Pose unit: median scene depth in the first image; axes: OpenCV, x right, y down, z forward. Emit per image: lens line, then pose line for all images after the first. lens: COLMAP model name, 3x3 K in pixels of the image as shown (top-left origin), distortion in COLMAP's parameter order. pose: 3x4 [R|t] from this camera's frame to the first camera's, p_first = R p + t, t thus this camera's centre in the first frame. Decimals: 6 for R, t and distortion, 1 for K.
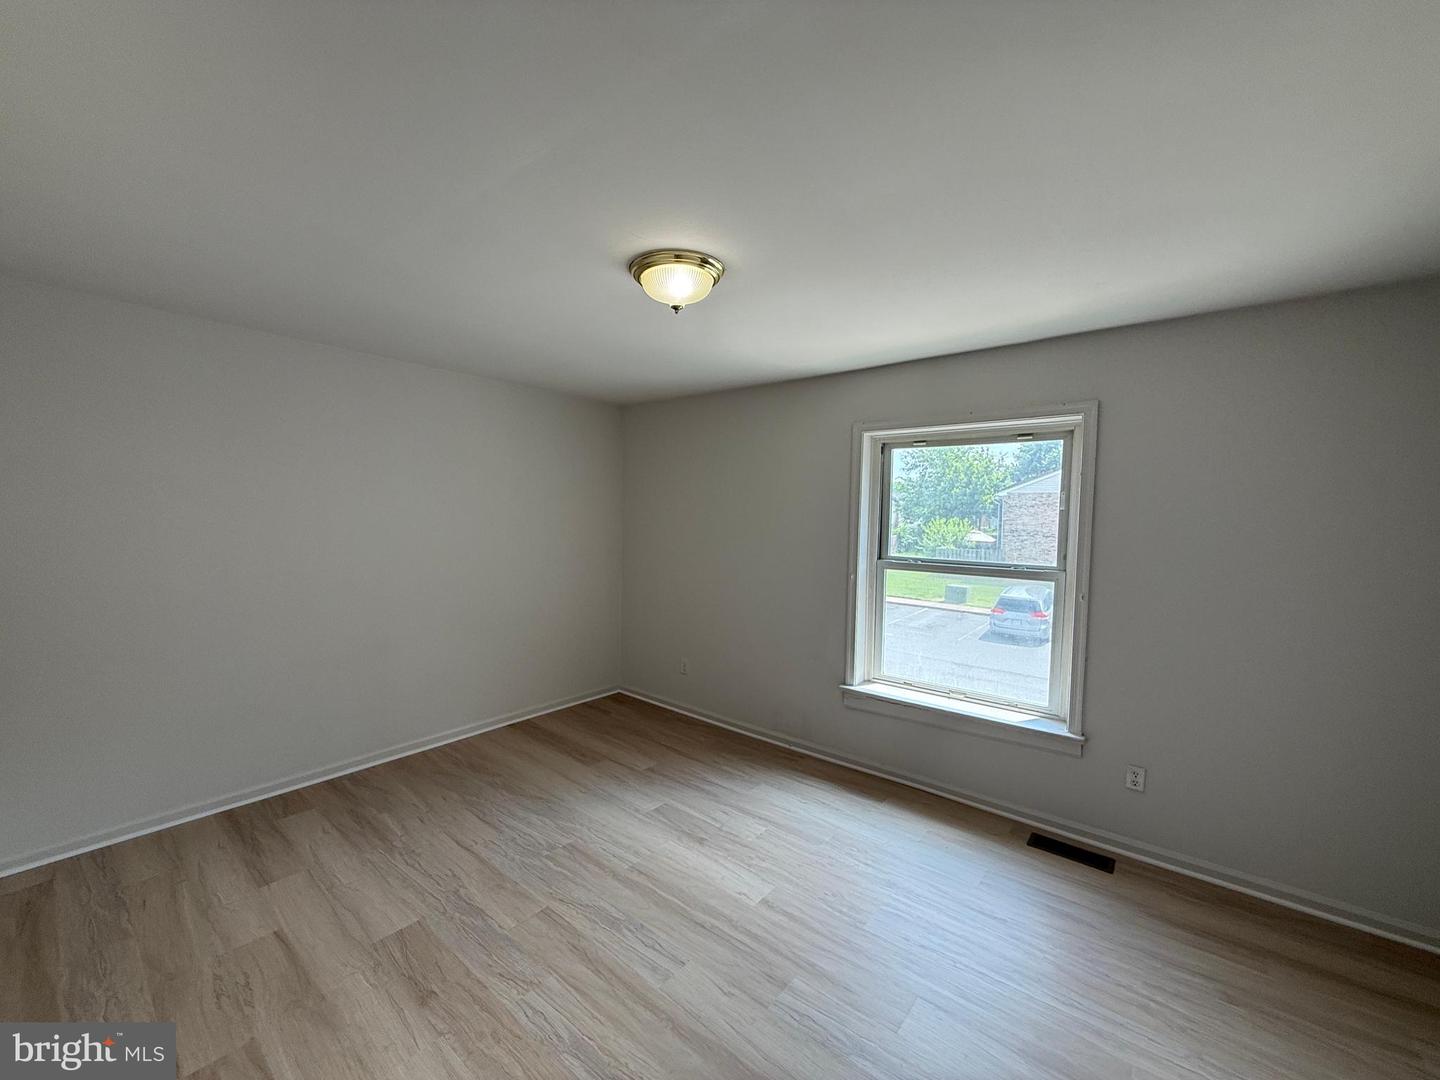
lens RADIAL K [[577.0, 0, 714.7], [0, 577.0, 537.2], [0, 0, 1]] dist [-0.001176, -0.000258]
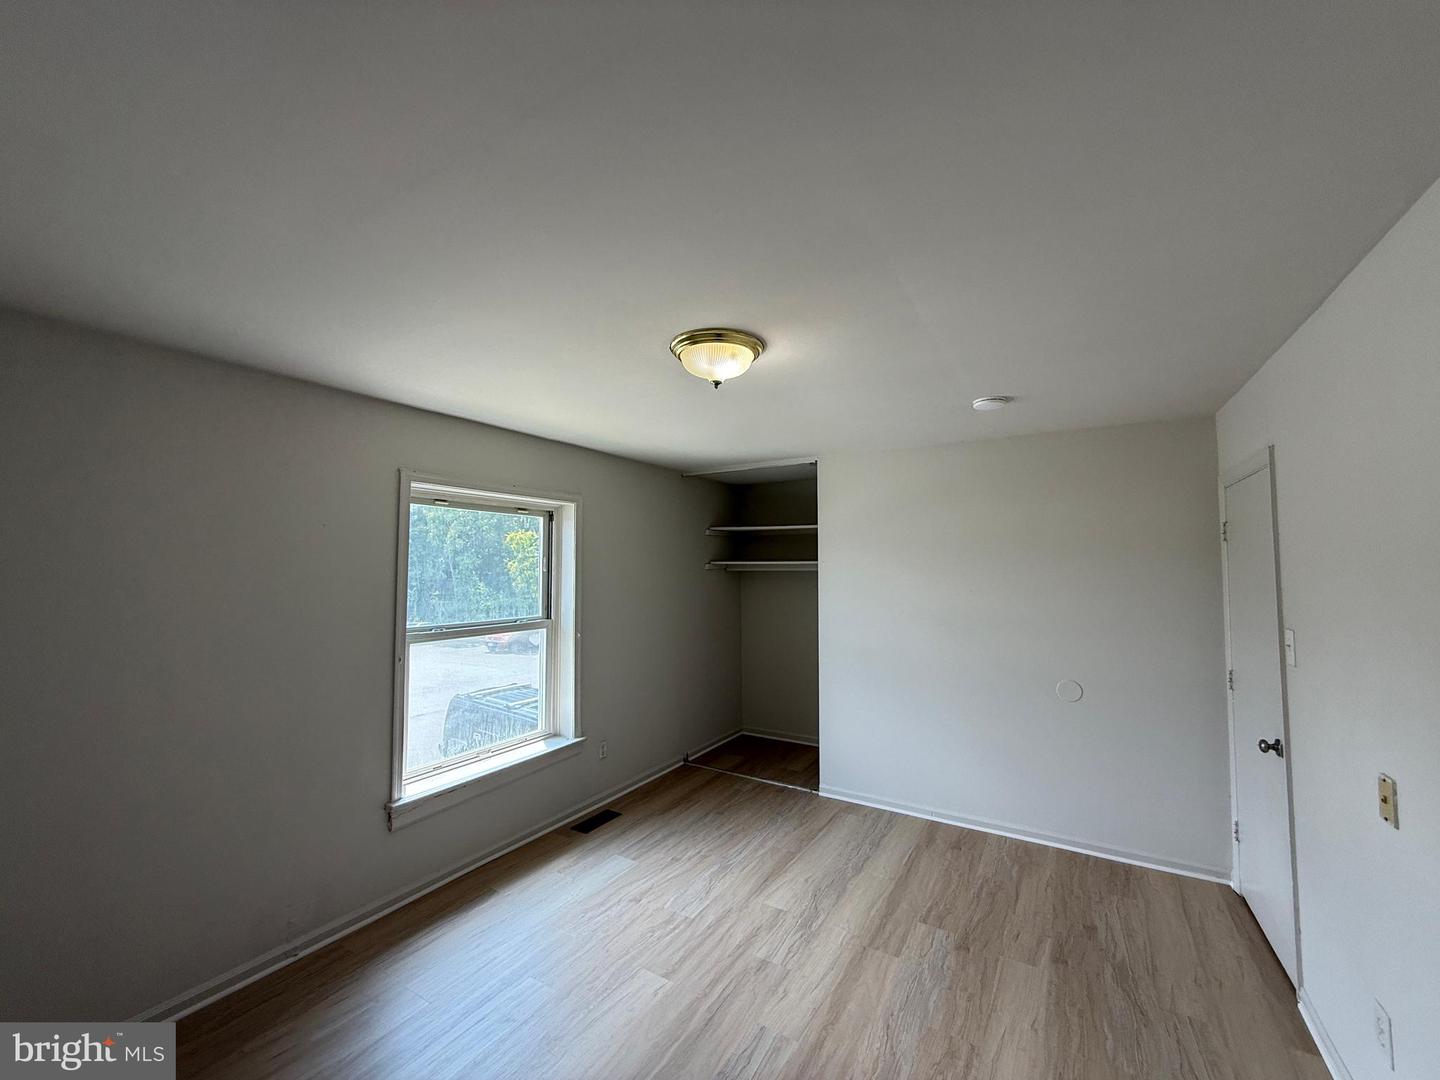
lens RADIAL K [[577.0, 0, 714.7], [0, 577.0, 537.2], [0, 0, 1]] dist [-0.001176, -0.000258]
pose [[-0.136467, 0.036133, 0.989985, -0.955515], [0.039064, 0.998754, -0.031068, -0.090283], [-0.989874, 0.034433, -0.137708, 1.049614]]
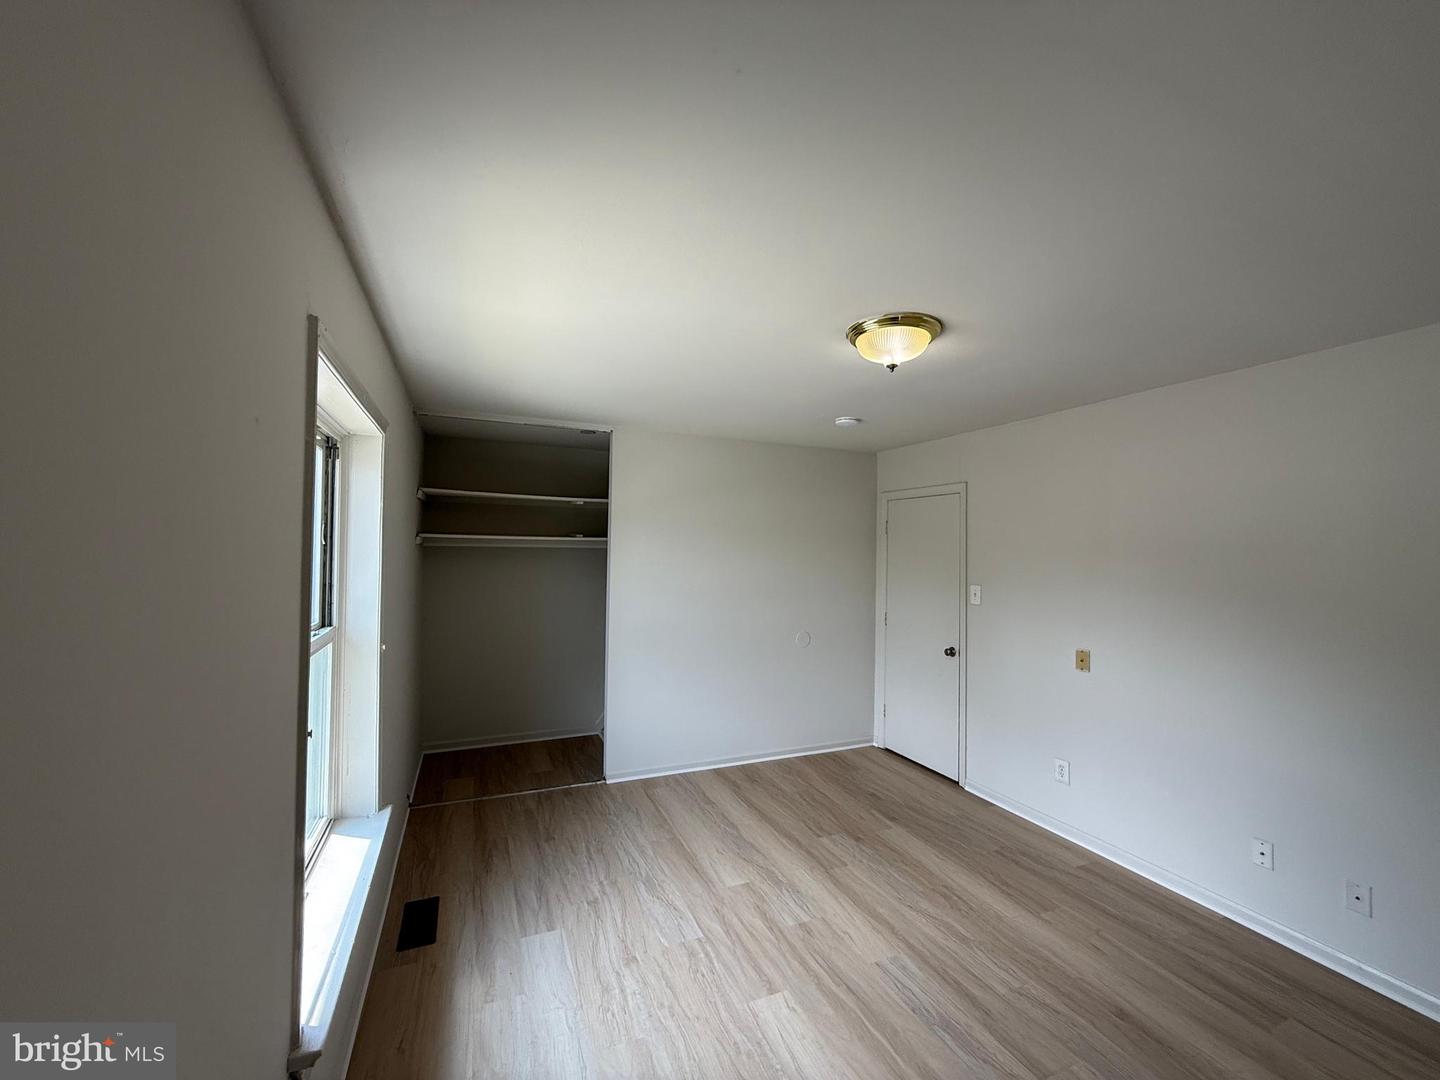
lens RADIAL K [[575.1, 0, 718.8], [0, 575.1, 543.3], [0, 0, 1]] dist [0.000129, 0.000129]
pose [[-0.889146, -0.025772, 0.456897, -0.239461], [-0.012488, 0.999408, 0.032070, -0.101859], [-0.457453, 0.022809, -0.888941, 1.864987]]
